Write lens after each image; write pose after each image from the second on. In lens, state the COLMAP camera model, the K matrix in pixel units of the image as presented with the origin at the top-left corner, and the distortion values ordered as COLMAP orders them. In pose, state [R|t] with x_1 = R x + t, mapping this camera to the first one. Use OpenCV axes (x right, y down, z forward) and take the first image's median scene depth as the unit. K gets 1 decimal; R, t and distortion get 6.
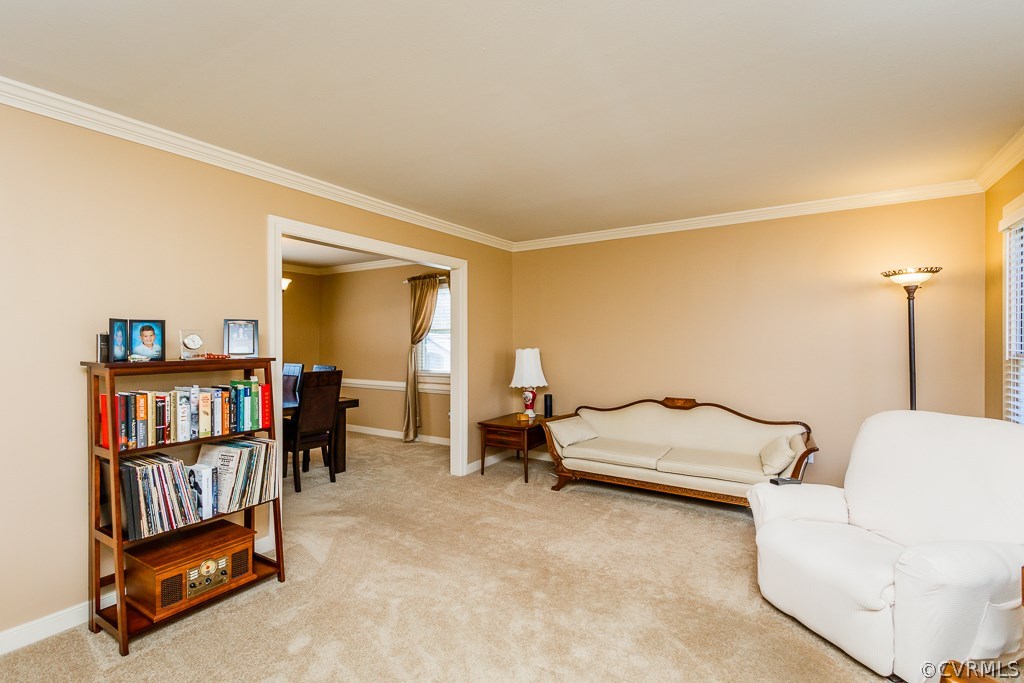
lens RADIAL K [[480.6, 0, 503.8], [0, 480.6, 342.6], [0, 0, 1]] dist [0.005648, -0.002145]
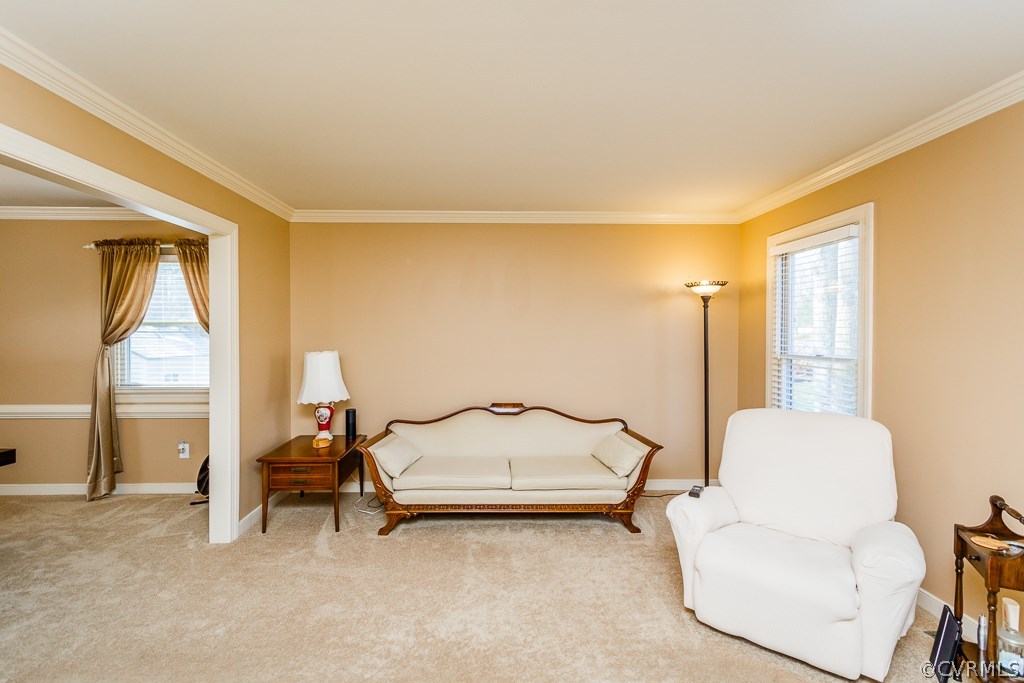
lens RADIAL K [[480.6, 0, 515.4], [0, 480.6, 338.8], [0, 0, 1]] dist [0.005648, -0.002145]
pose [[0.821544, -0.000689, 0.570144, -0.146265], [-0.002618, 0.999984, 0.004981, -0.013023], [-0.570138, -0.005585, 0.821530, 0.218076]]
